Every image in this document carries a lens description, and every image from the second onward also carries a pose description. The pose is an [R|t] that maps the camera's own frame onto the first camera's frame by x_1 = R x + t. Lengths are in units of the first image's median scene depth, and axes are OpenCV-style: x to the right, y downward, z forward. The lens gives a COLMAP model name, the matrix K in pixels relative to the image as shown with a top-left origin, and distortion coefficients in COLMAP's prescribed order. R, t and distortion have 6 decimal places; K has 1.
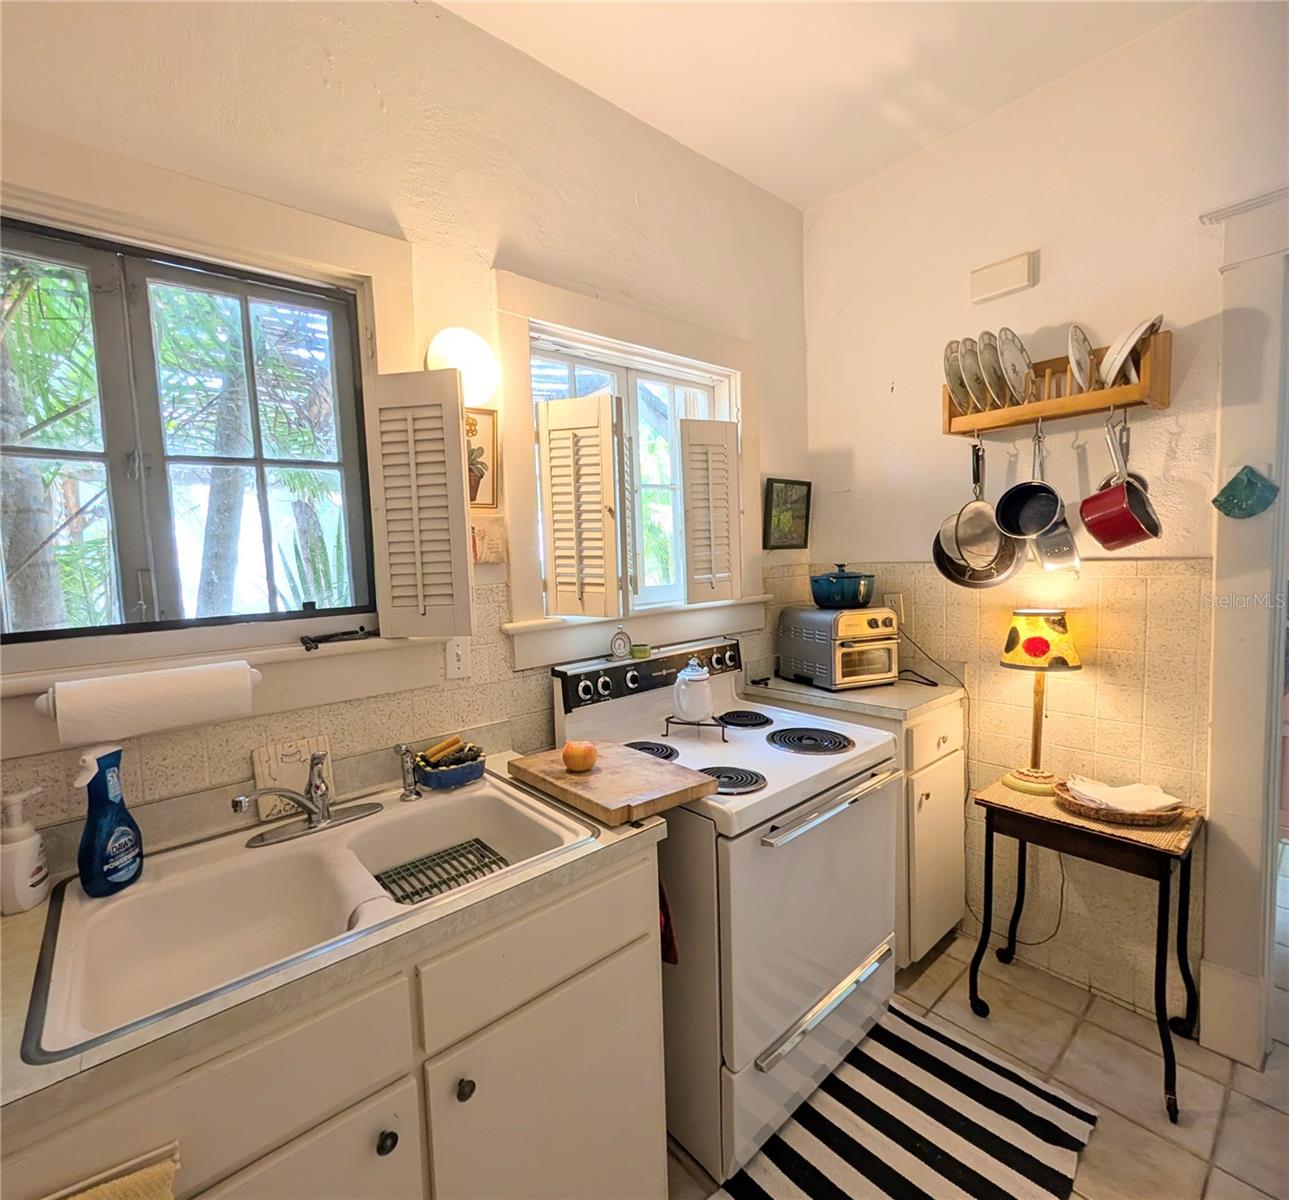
lens RADIAL K [[558.0, 0, 644.5], [0, 558.0, 600.0], [0, 0, 1]] dist [-0.025112, -0.000218]
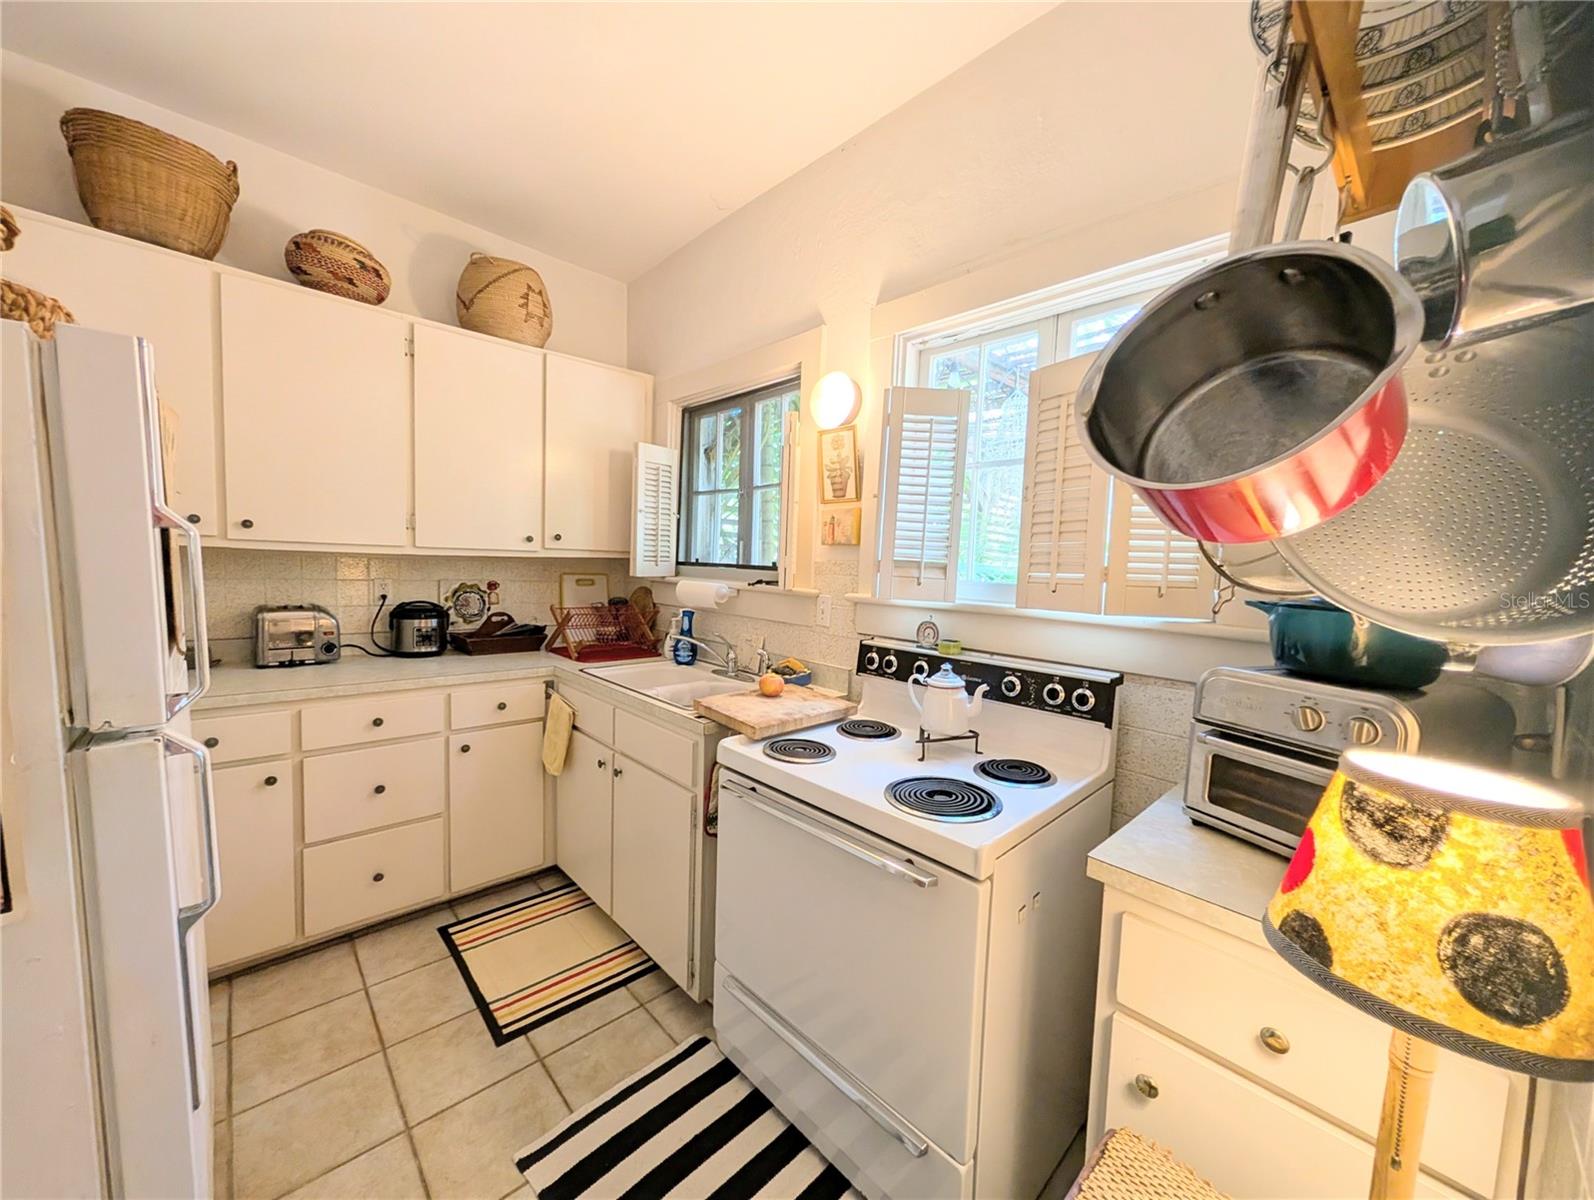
lens RADIAL K [[604.7, 0, 797.0], [0, 604.7, 600.0], [0, 0, 1]] dist [-0.000690, -0.000006]
pose [[0.086115, 0.106407, -0.990587, 1.230787], [-0.114768, 0.988721, 0.096229, -0.068780], [0.989653, 0.105401, 0.097356, 0.836898]]
